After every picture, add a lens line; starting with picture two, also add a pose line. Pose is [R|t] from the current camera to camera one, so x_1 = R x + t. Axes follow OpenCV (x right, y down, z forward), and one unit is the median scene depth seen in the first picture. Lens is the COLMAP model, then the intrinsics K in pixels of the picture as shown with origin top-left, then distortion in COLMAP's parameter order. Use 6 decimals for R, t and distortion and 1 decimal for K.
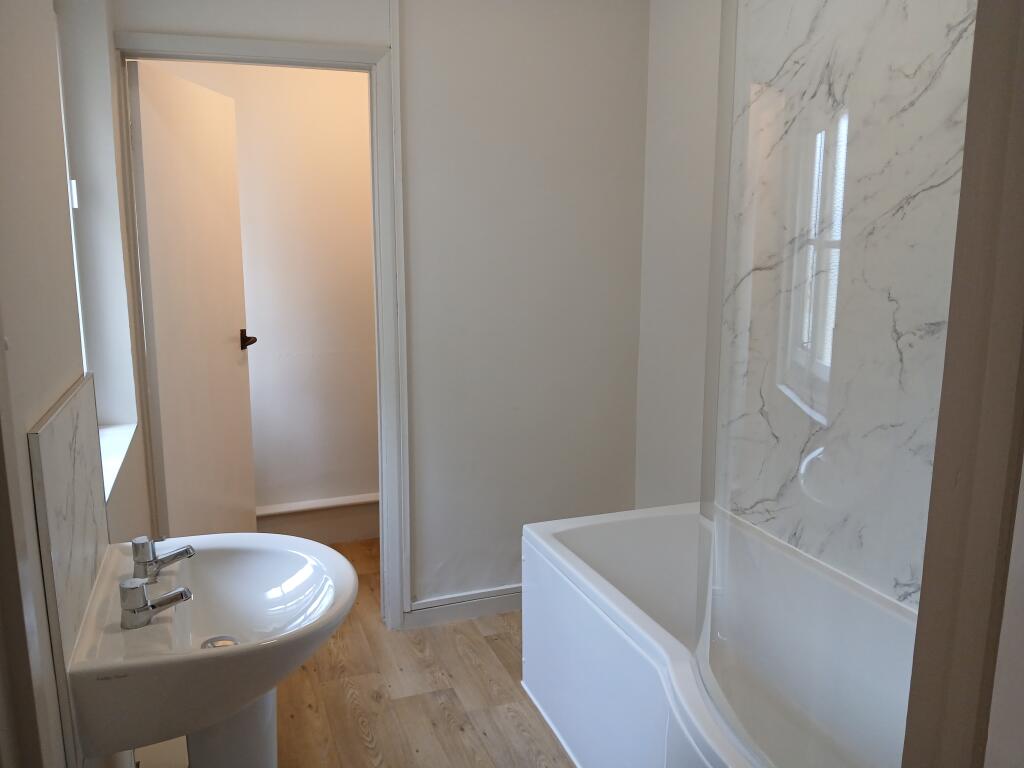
lens RADIAL K [[794.2, 0, 512.0], [0, 794.2, 384.0], [0, 0, 1]] dist [-0.005223, -0.006256]
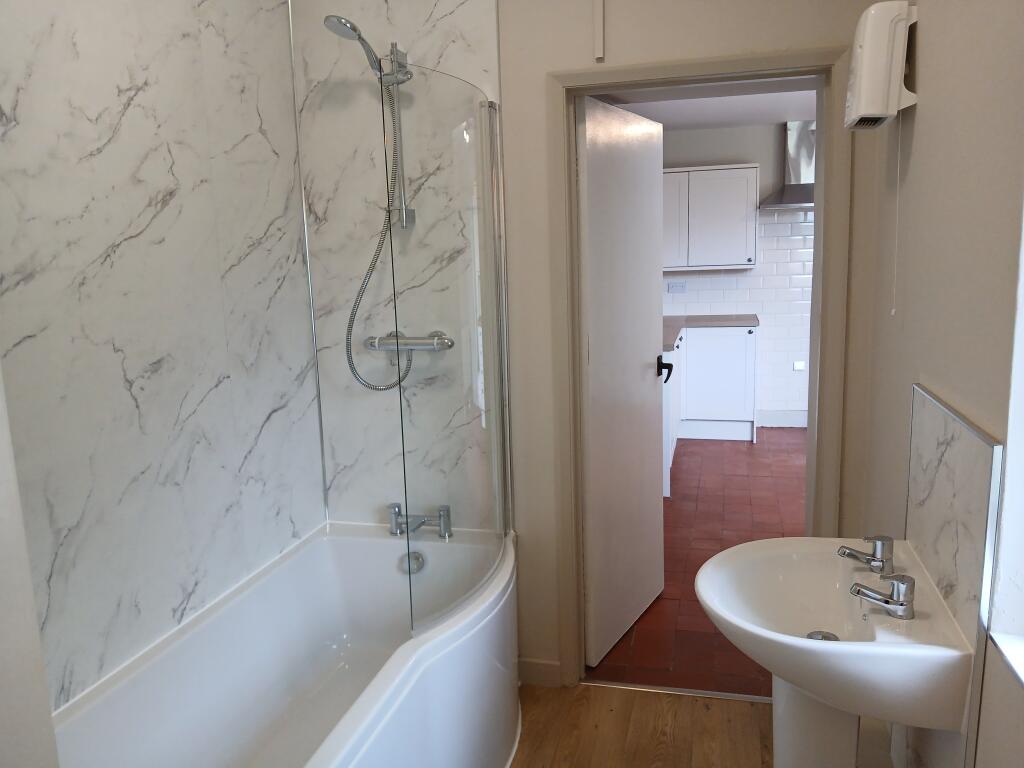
lens RADIAL K [[794.2, 0, 512.0], [0, 794.2, 384.0], [0, 0, 1]] dist [-0.005223, -0.006256]
pose [[-0.811934, -0.071804, 0.579317, -0.474215], [0.135818, 0.941935, 0.307102, -0.300433], [-0.567730, 0.328028, -0.755037, 1.477896]]
